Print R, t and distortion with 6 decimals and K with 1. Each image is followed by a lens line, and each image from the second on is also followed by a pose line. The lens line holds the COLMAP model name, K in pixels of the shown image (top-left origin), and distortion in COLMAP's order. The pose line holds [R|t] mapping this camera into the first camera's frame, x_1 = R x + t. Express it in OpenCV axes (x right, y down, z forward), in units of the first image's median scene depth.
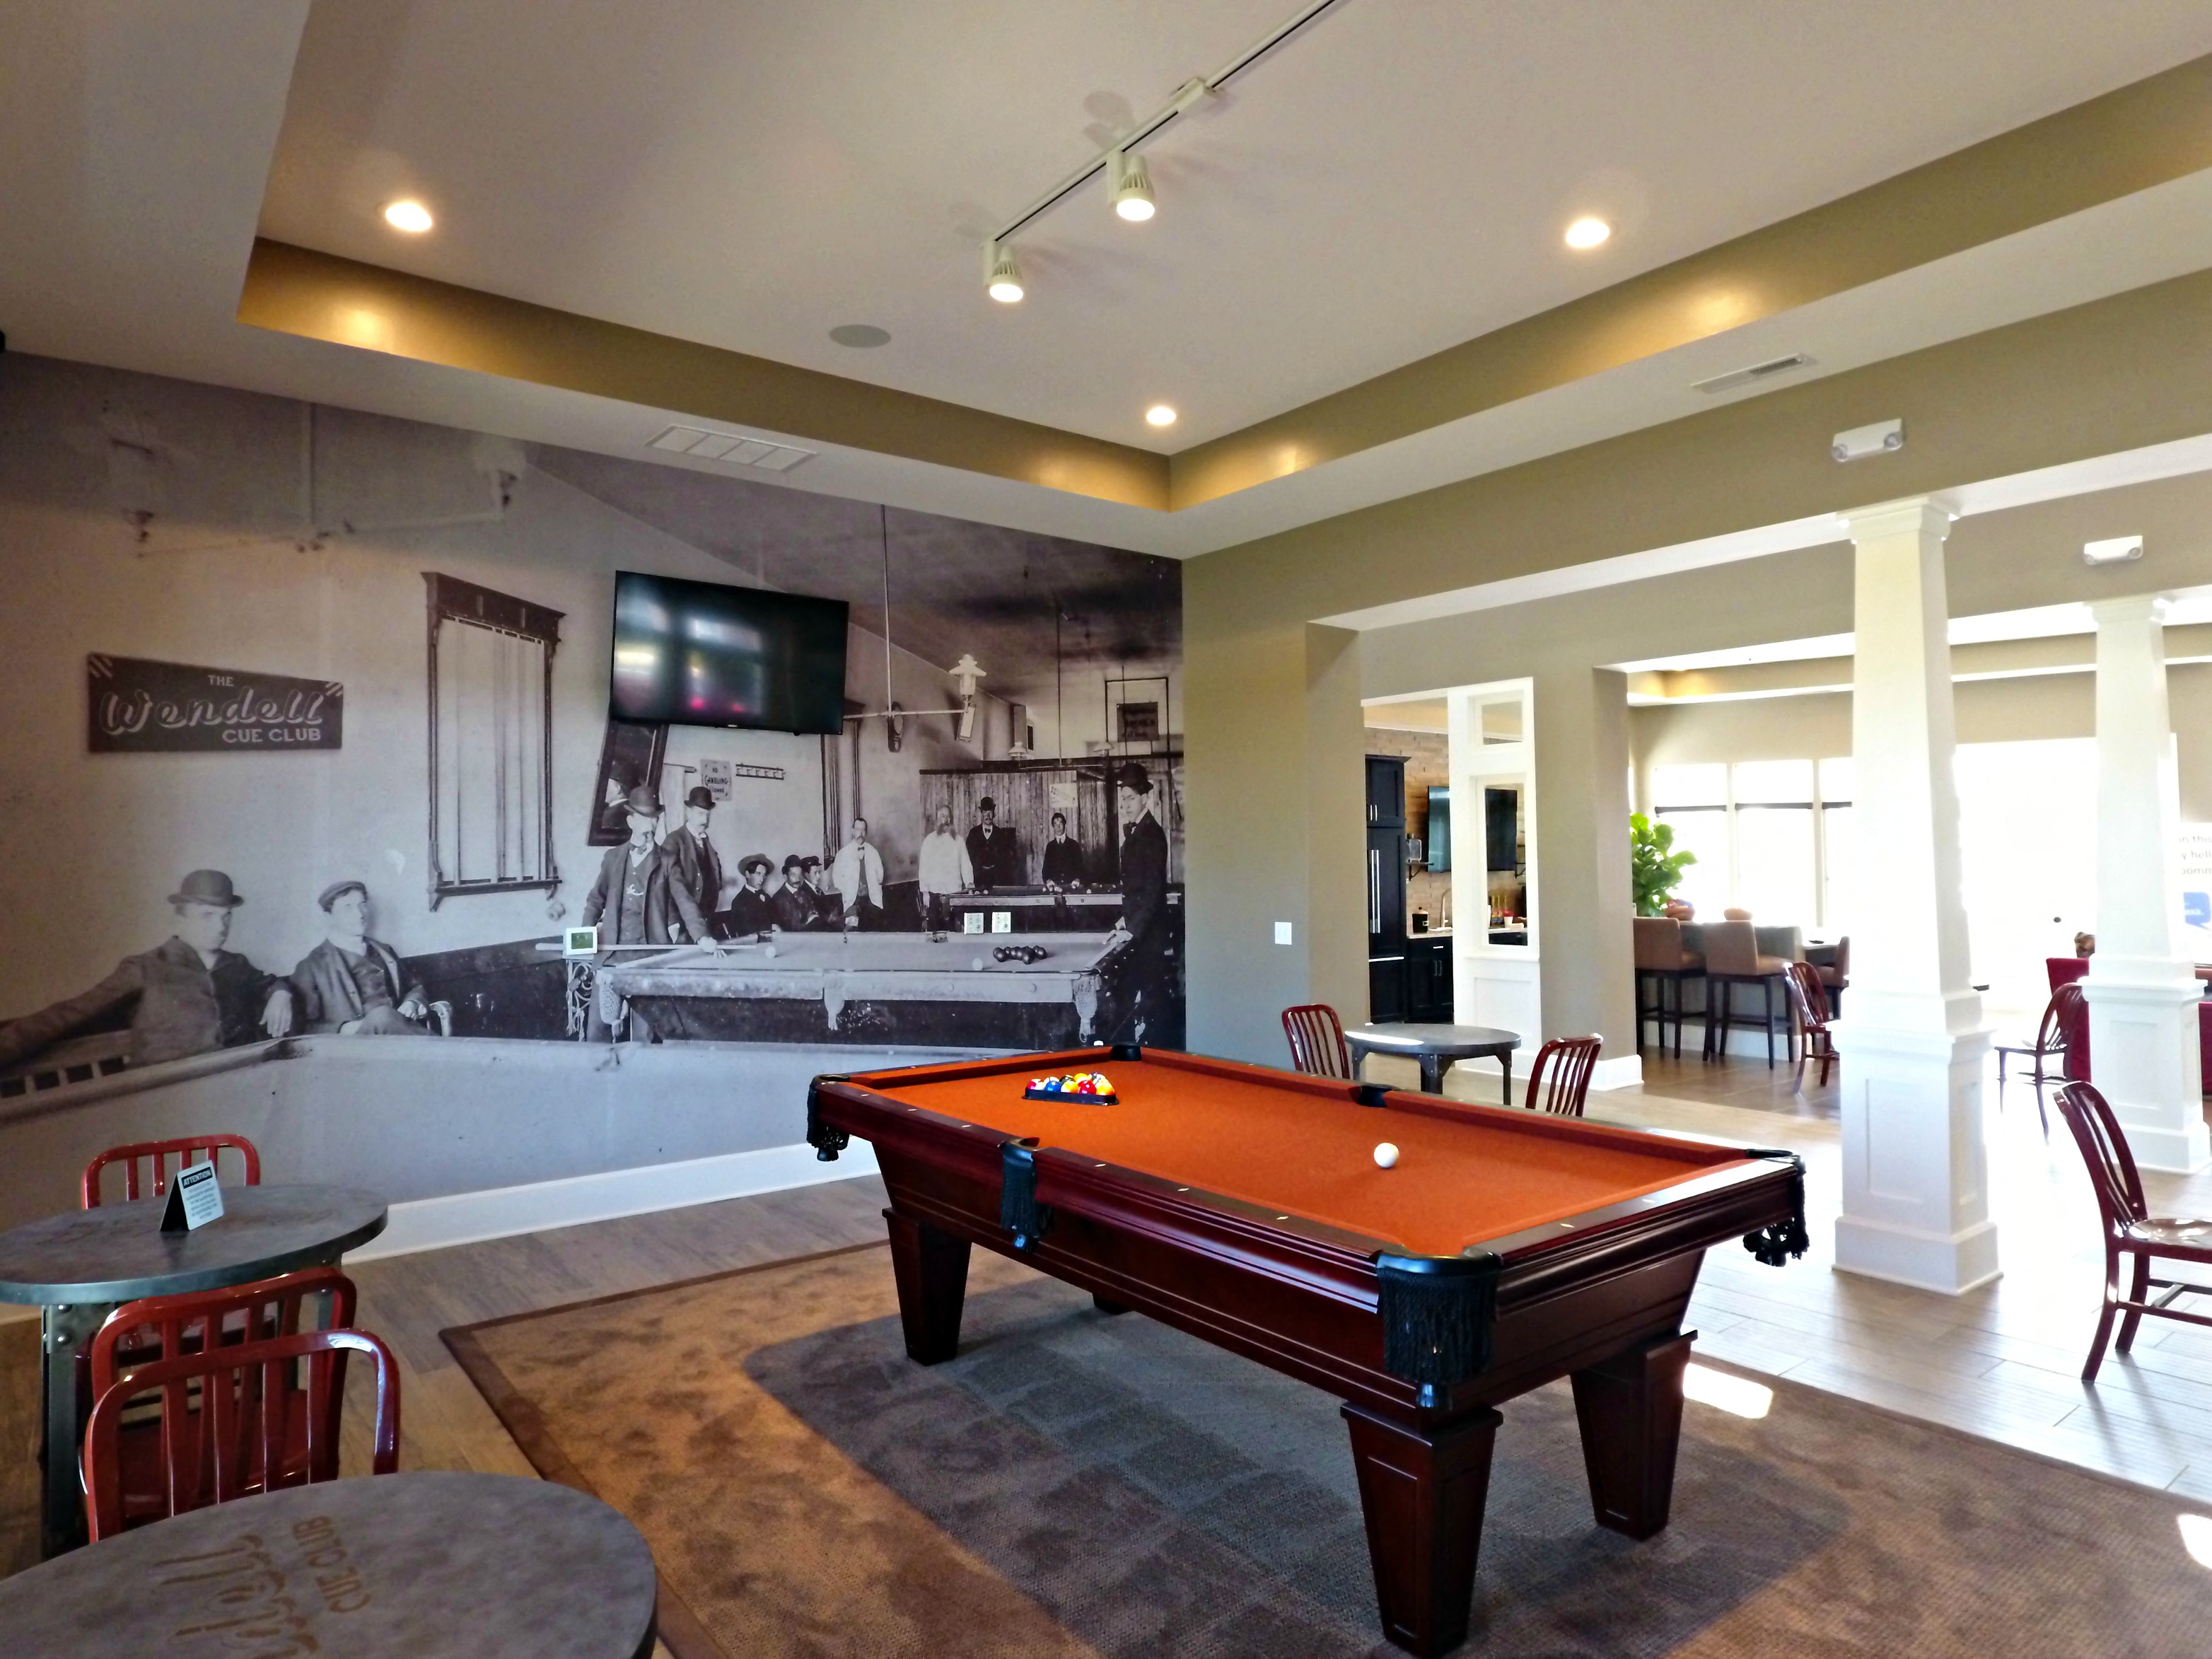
lens RADIAL K [[1313.7, 0, 1100.1], [0, 1313.7, 829.3], [0, 0, 1]] dist [-0.005529, 0.000429]
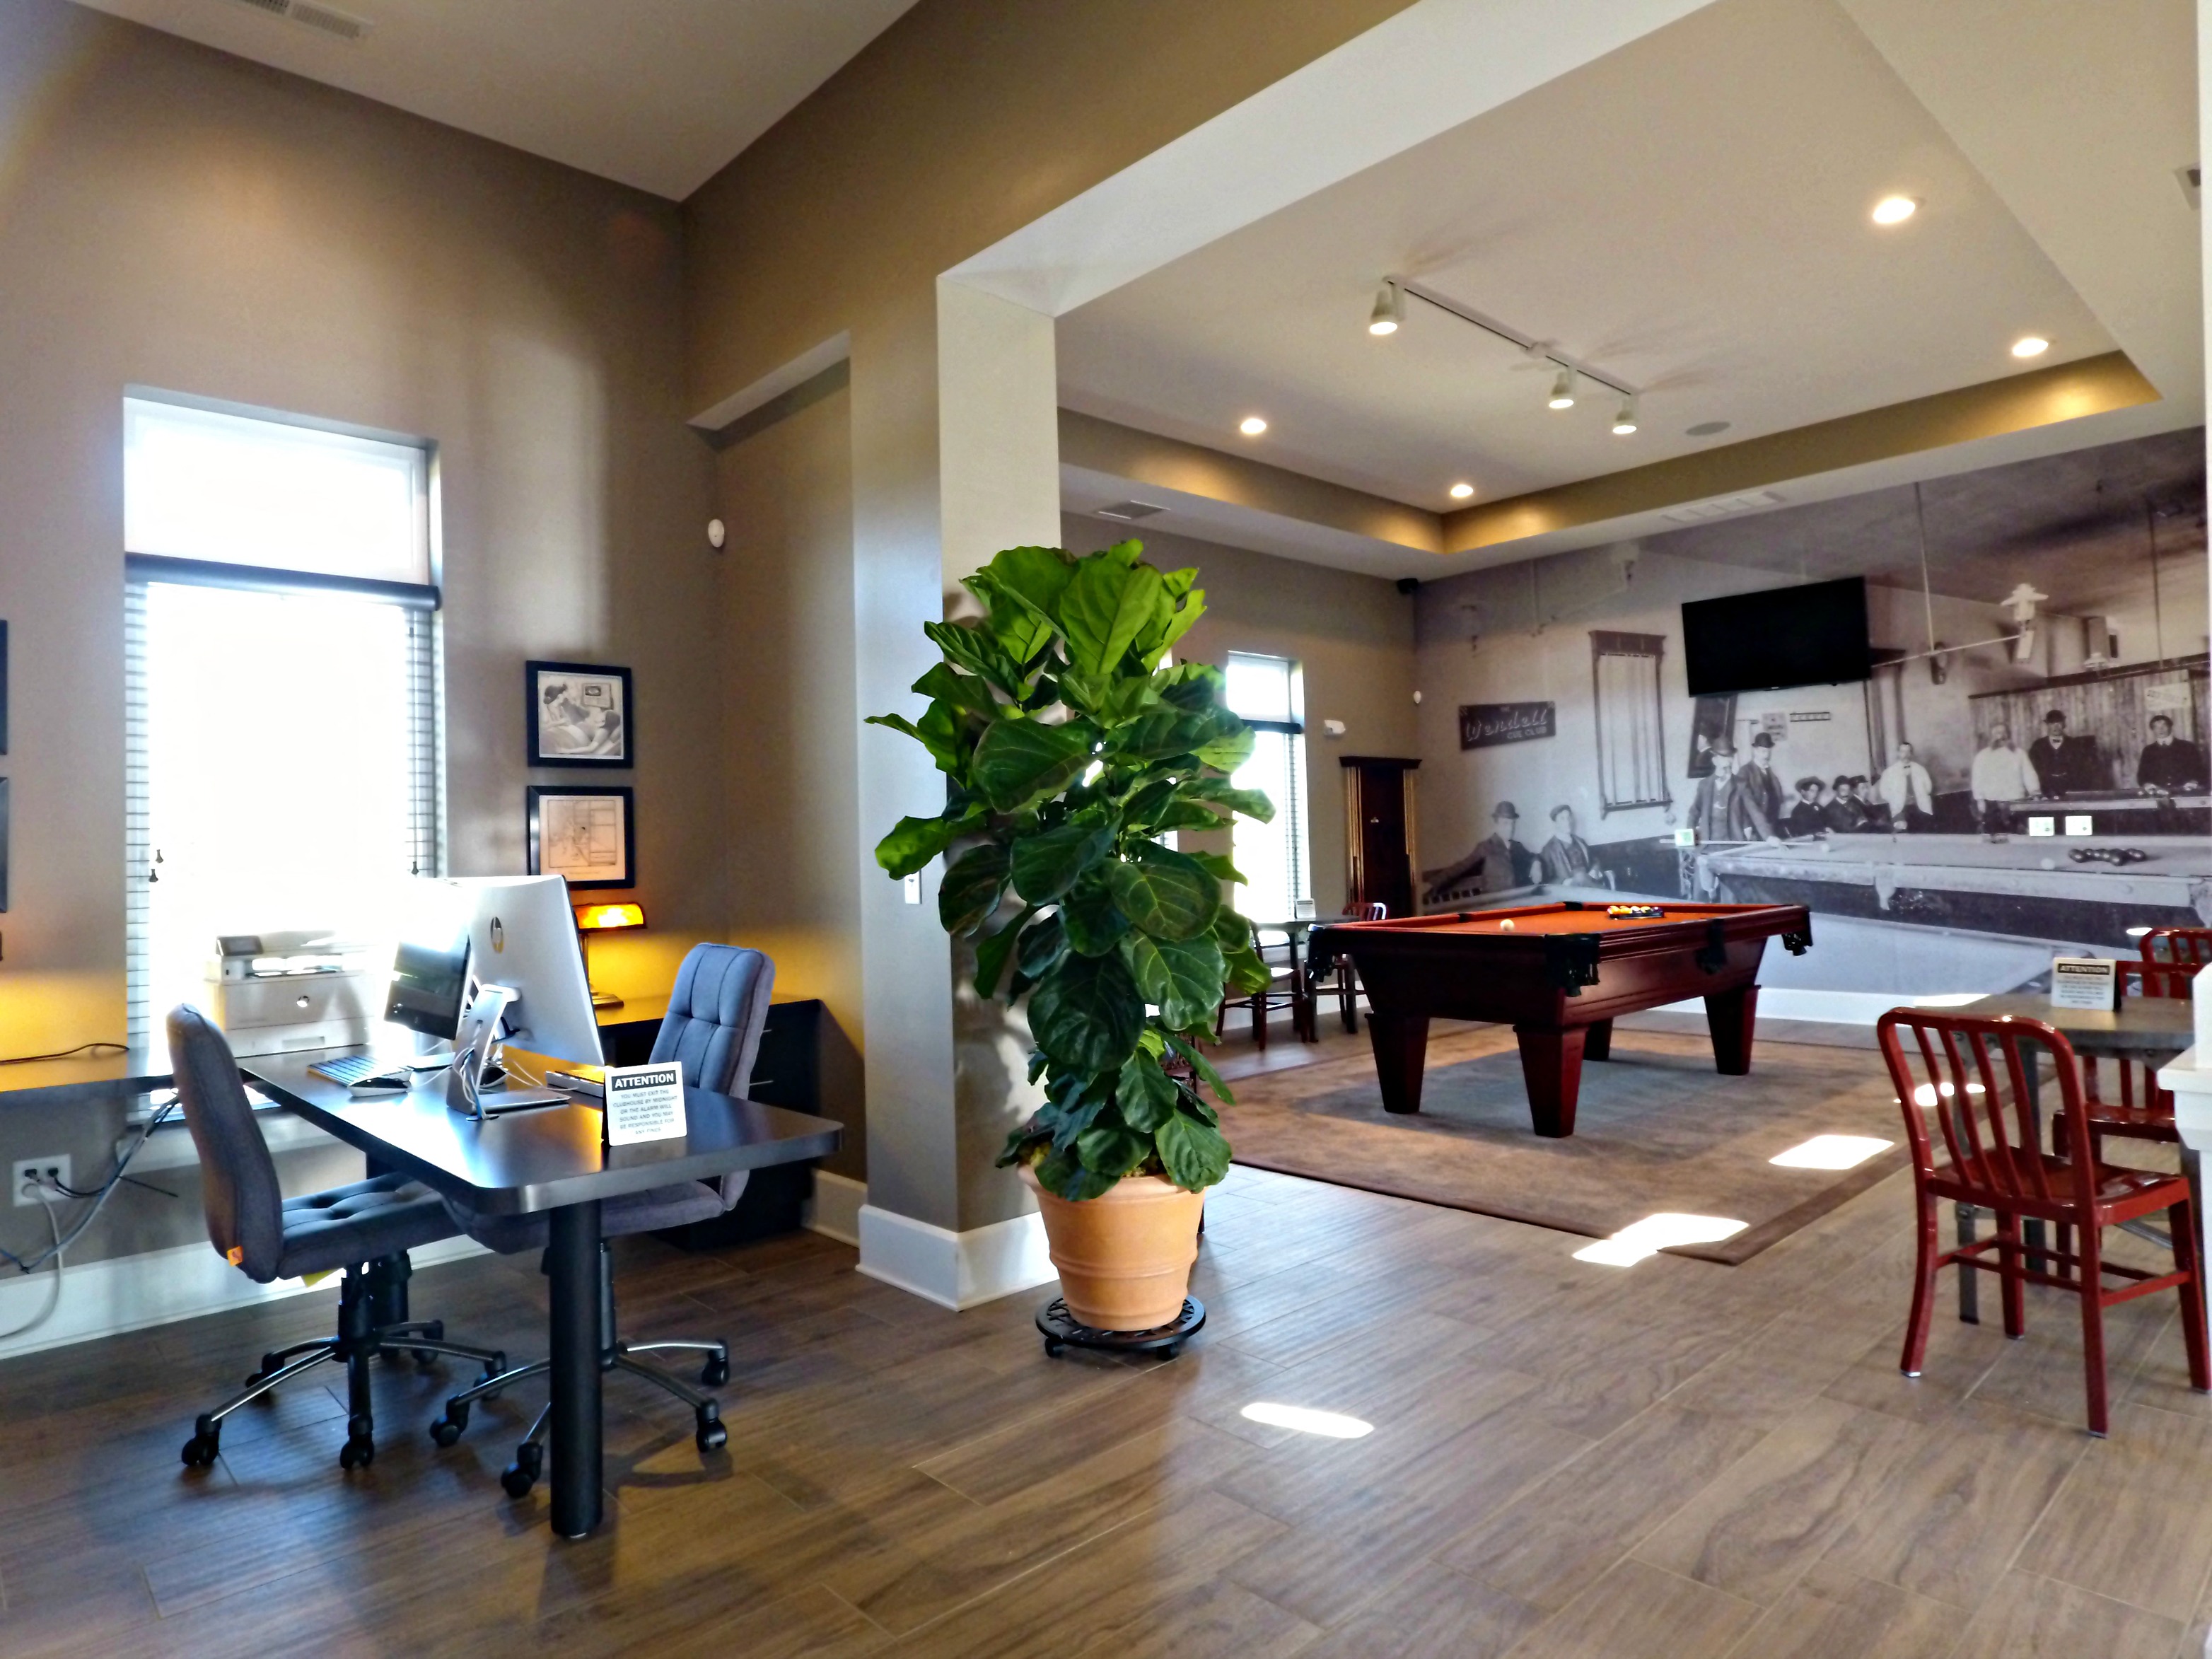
lens RADIAL K [[1313.7, 0, 1100.7], [0, 1313.7, 831.9], [0, 0, 1]] dist [-0.005529, 0.000429]
pose [[0.097392, -0.006203, -0.995227, 1.036182], [0.060848, 0.998147, -0.000266, 0.031948], [0.993384, -0.060532, 0.097589, 0.123335]]
